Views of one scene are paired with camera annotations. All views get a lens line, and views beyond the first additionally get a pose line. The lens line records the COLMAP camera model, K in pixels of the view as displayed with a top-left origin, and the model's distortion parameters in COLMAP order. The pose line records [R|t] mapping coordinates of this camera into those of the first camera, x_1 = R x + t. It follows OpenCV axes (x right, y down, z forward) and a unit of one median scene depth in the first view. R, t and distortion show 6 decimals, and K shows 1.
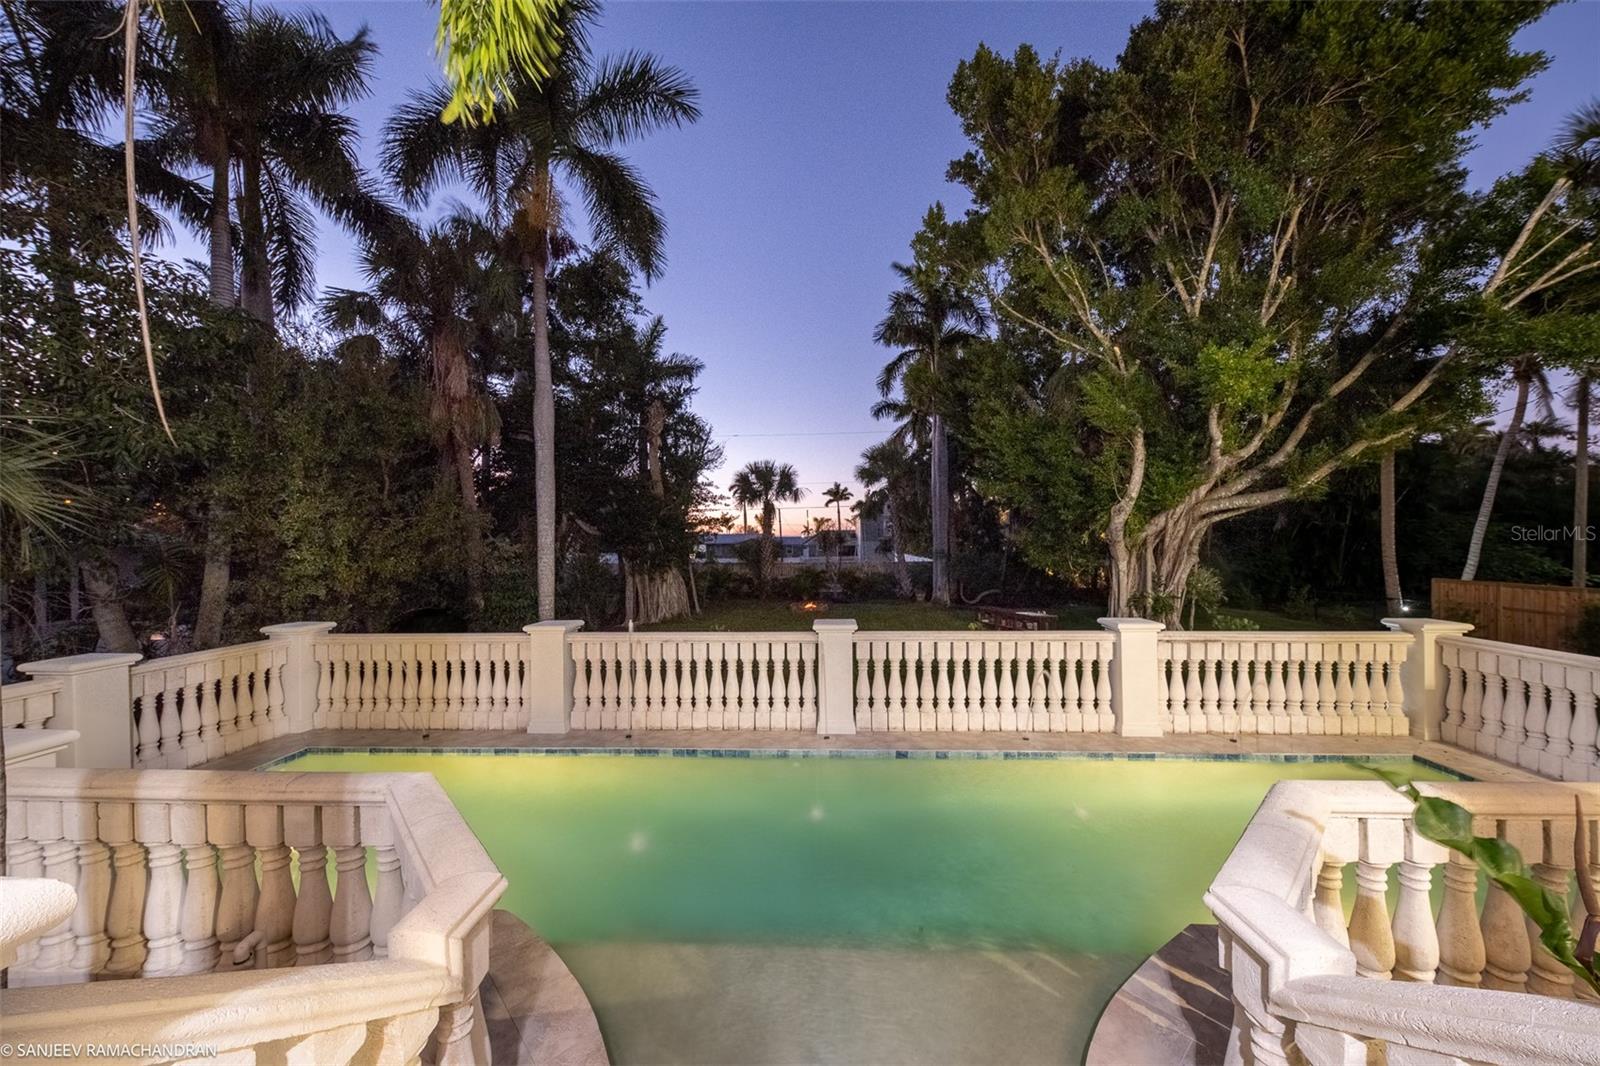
lens RADIAL K [[575.7, 0, 802.0], [0, 575.7, 538.2], [0, 0, 1]] dist [0.015324, -0.007863]
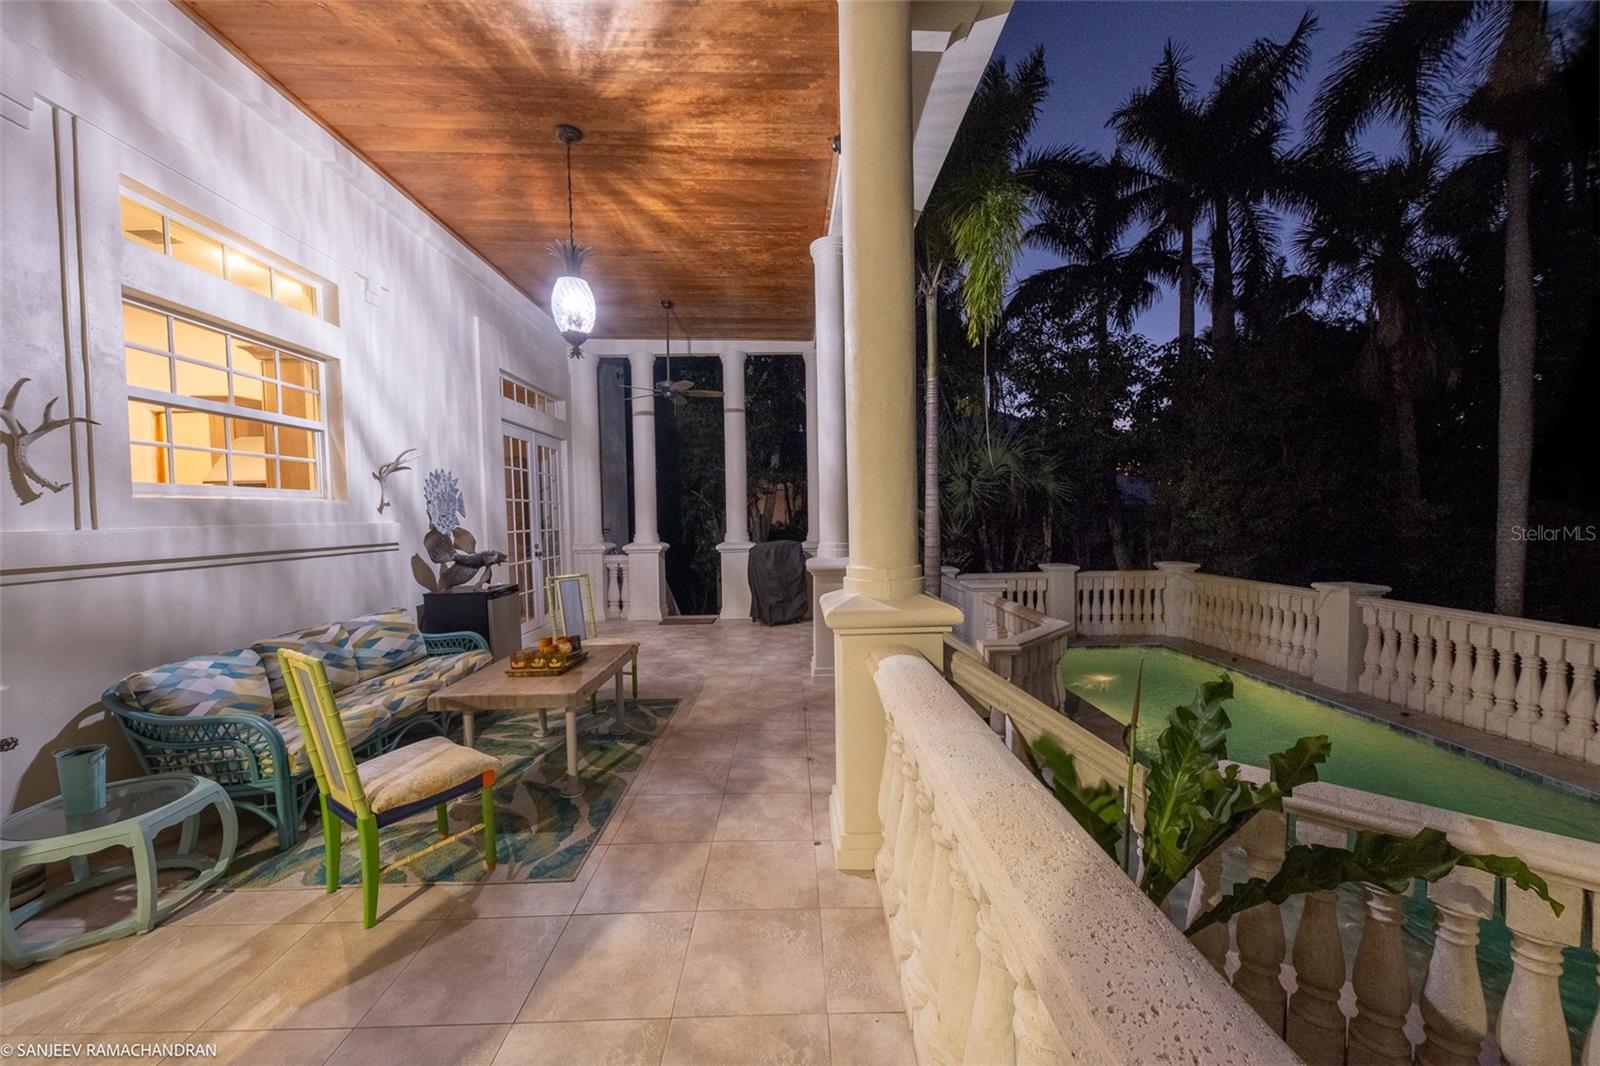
lens RADIAL K [[587.3, 0, 803.4], [0, 587.3, 538.8], [0, 0, 1]] dist [-0.000041, -0.000299]
pose [[0.072519, 0.050100, -0.996108, 0.341401], [0.020115, 0.998461, 0.051683, -0.003475], [0.997164, -0.023784, 0.071399, -0.013936]]
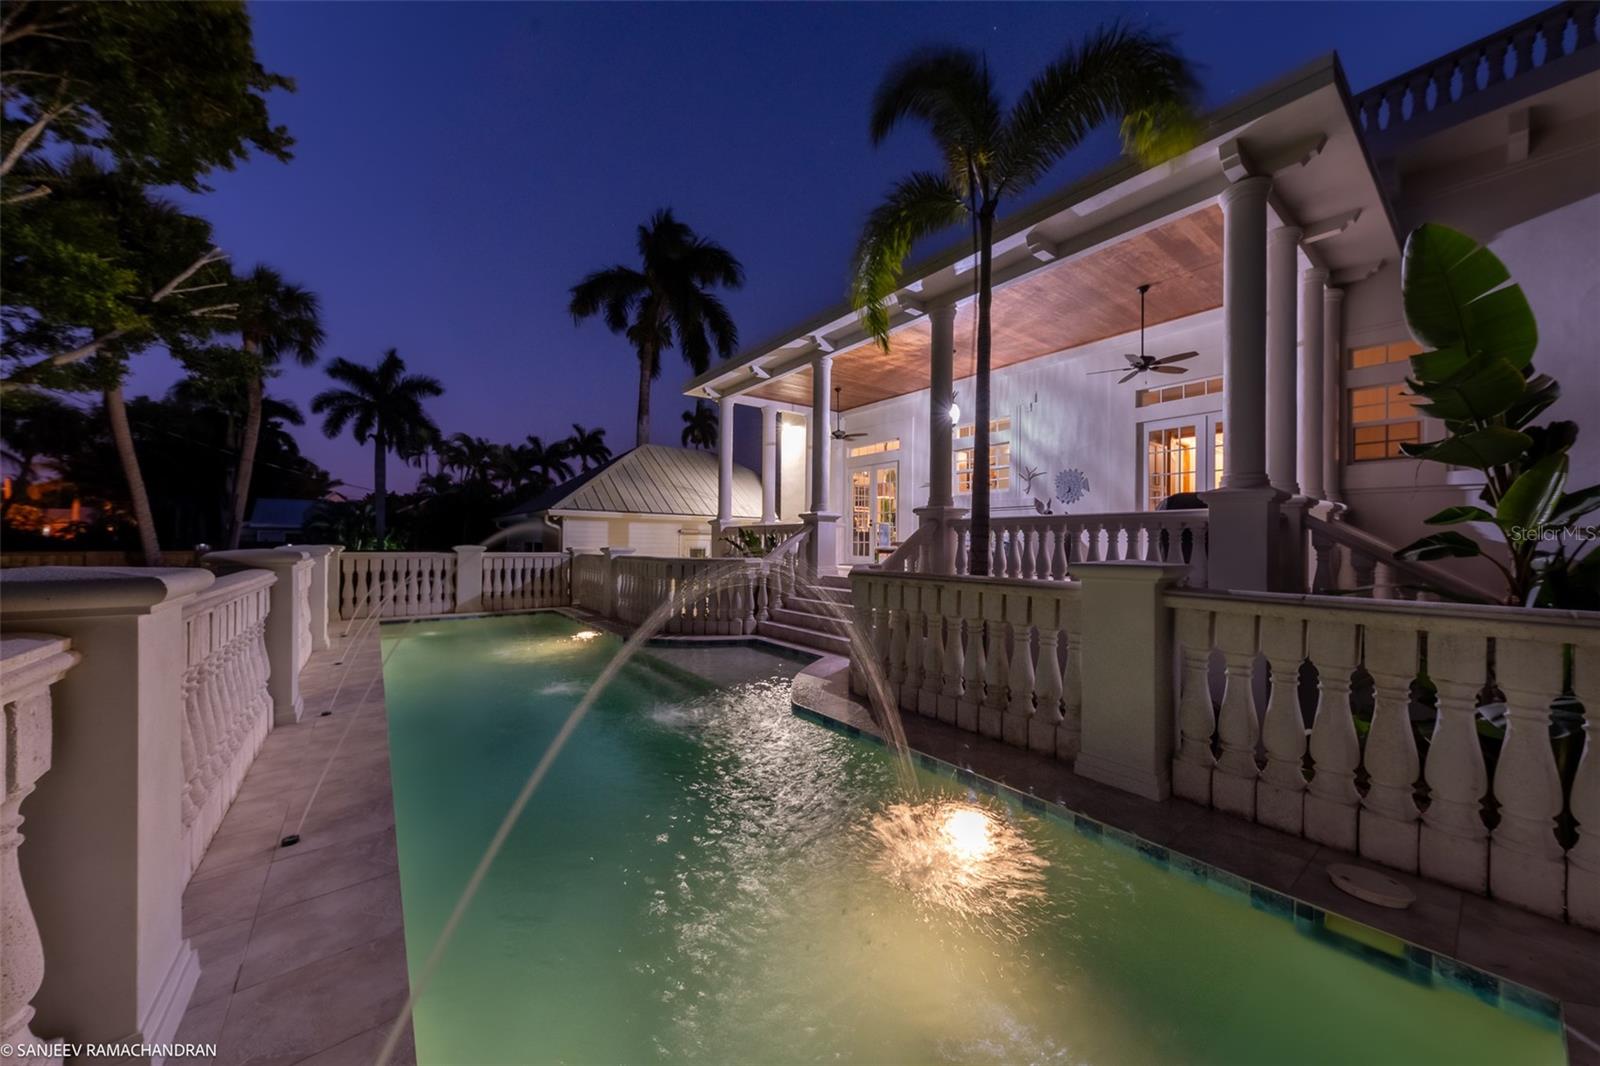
lens RADIAL K [[548.1, 0, 794.0], [0, 548.1, 542.0], [0, 0, 1]] dist [0.015600, -0.000080]
pose [[-0.638525, 0.005585, 0.769581, -0.504877], [-0.008389, 0.999864, -0.014217, 0.087736], [-0.769555, -0.015534, -0.638391, 0.602201]]
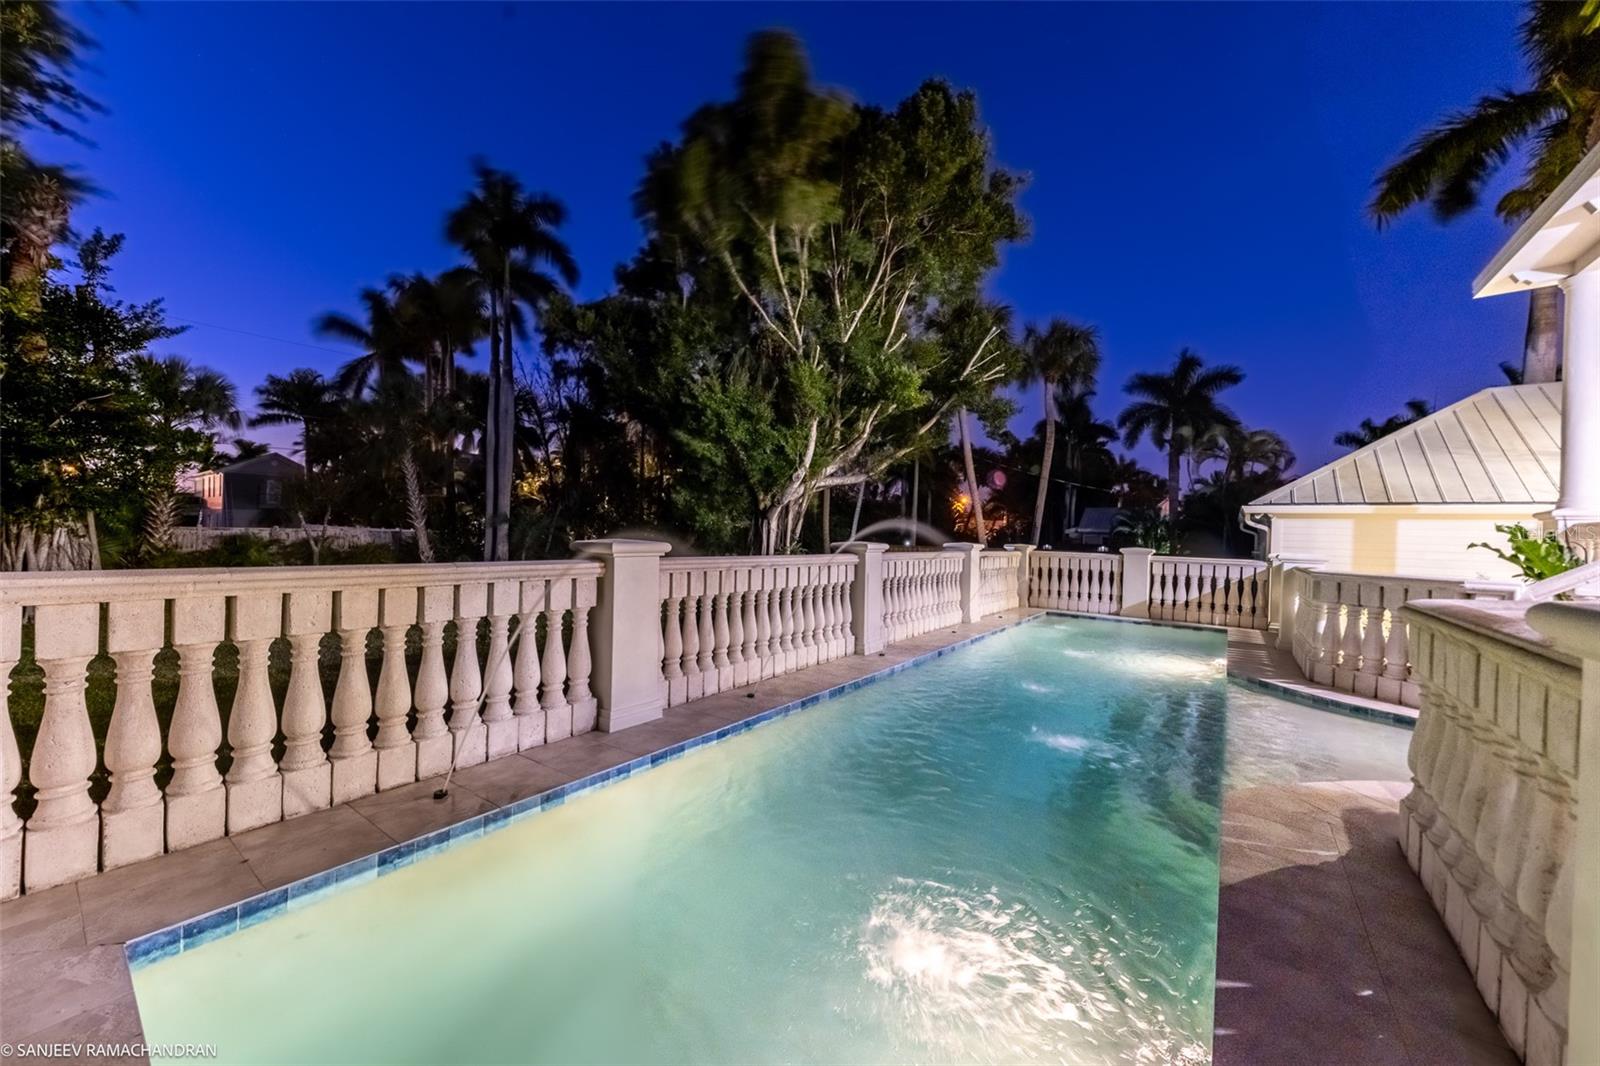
lens RADIAL K [[573.9, 0, 775.7], [0, 573.9, 541.4], [0, 0, 1]] dist [-0.000500, -0.000117]
pose [[0.582244, 0.013385, 0.812904, -0.537779], [-0.038935, 0.999176, 0.011435, 0.086885], [-0.812081, -0.038309, 0.582286, 0.348204]]
